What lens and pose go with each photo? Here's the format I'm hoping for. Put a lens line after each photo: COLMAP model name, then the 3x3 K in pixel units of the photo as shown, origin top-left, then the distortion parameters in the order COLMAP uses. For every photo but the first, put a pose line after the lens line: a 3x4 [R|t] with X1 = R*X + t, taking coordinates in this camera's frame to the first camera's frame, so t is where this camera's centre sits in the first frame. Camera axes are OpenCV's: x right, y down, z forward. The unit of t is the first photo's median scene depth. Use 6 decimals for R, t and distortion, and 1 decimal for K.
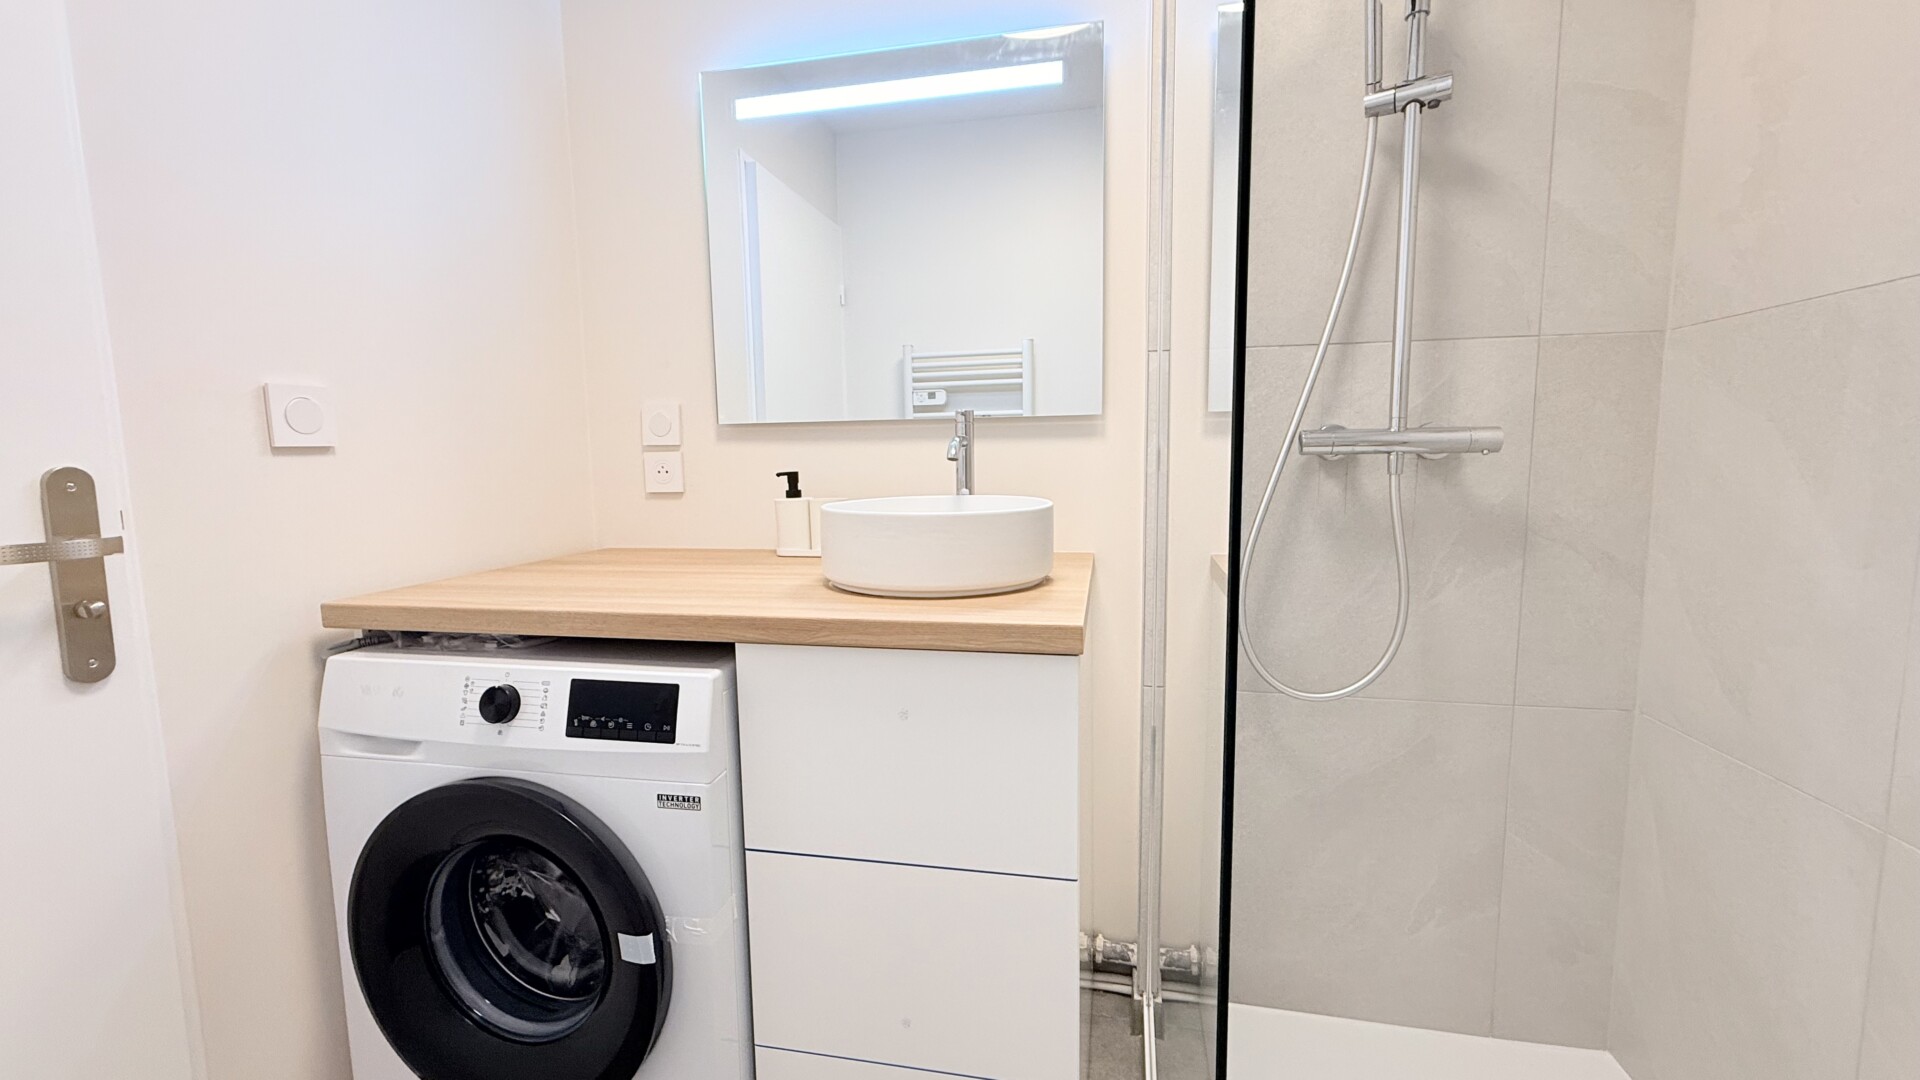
lens RADIAL K [[764.2, 0, 961.0], [0, 764.2, 537.2], [0, 0, 1]] dist [-0.002567, -0.000124]
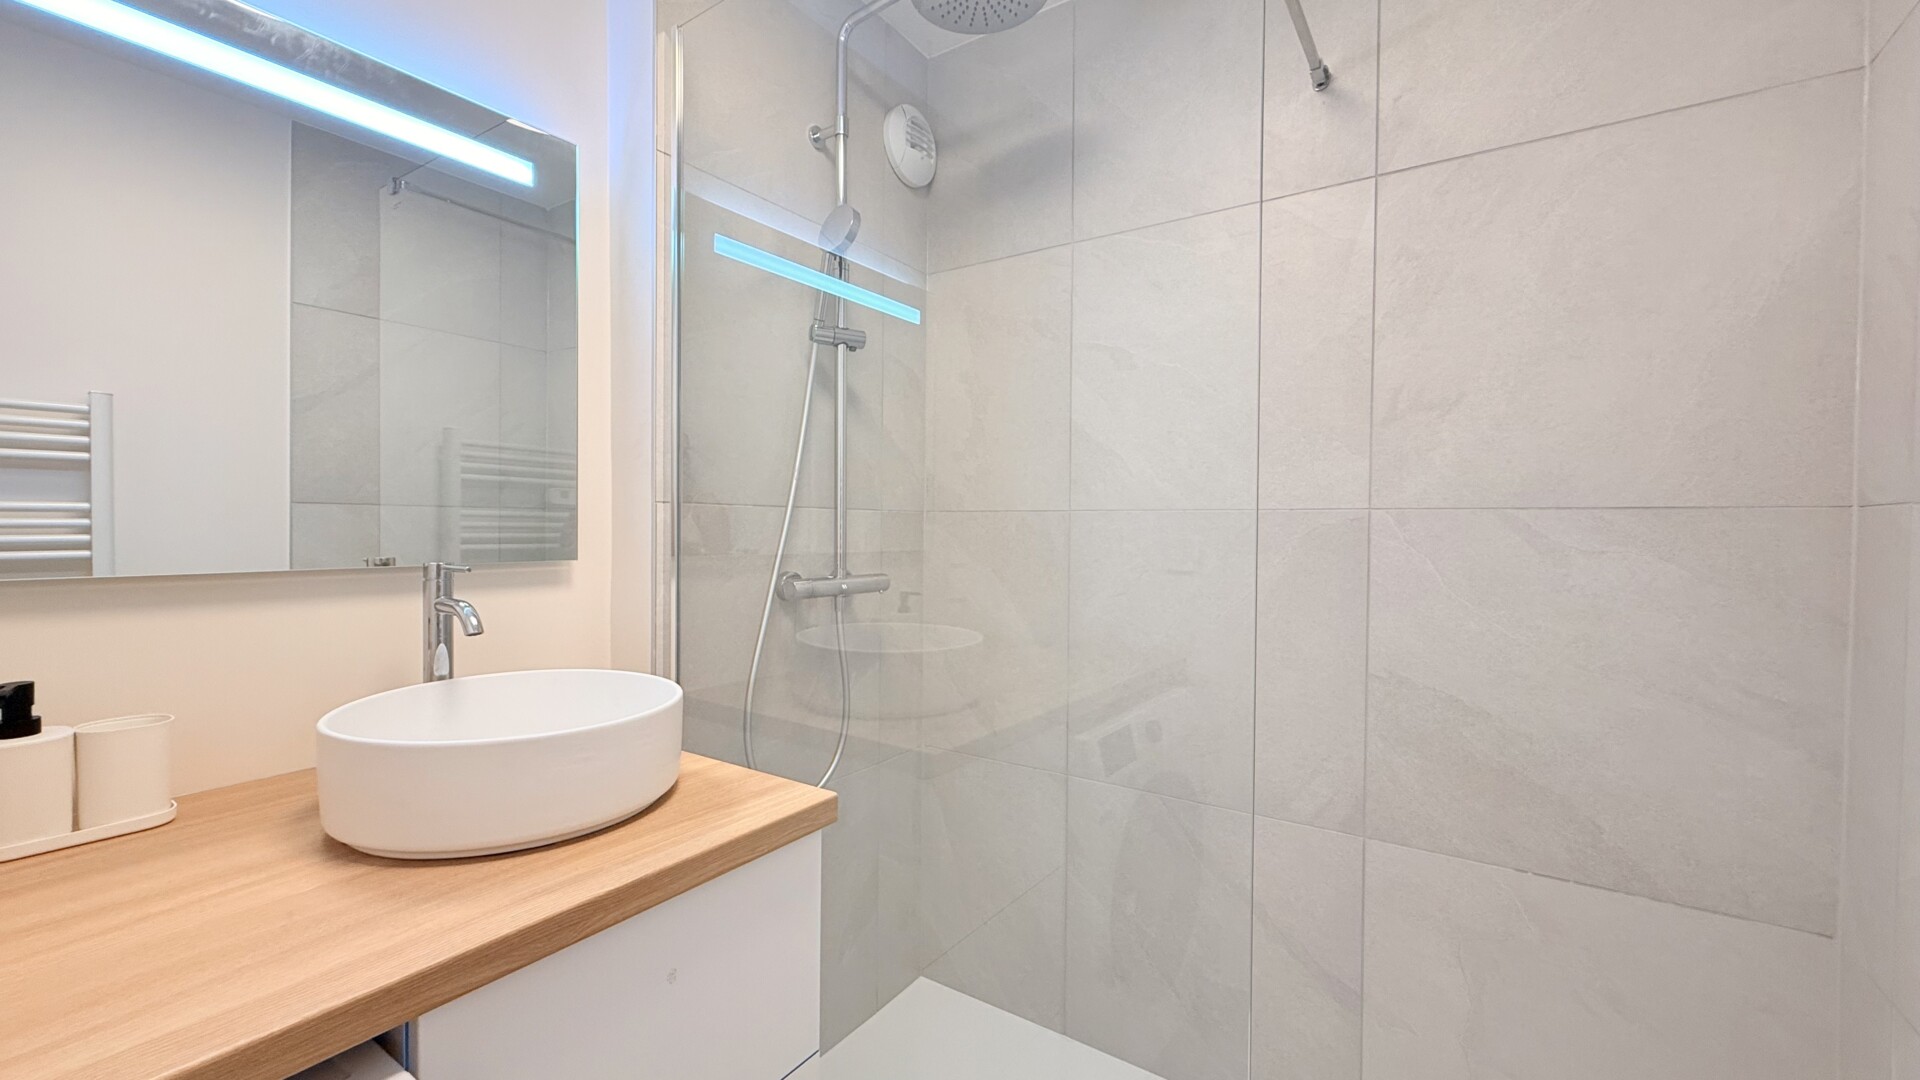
lens RADIAL K [[764.2, 0, 961.0], [0, 764.2, 537.2], [0, 0, 1]] dist [-0.002567, -0.000124]
pose [[0.375414, 0.004518, 0.926846, -0.583644], [0.083729, 0.995734, -0.038768, -0.142178], [-0.923068, 0.092158, 0.373434, 0.302806]]
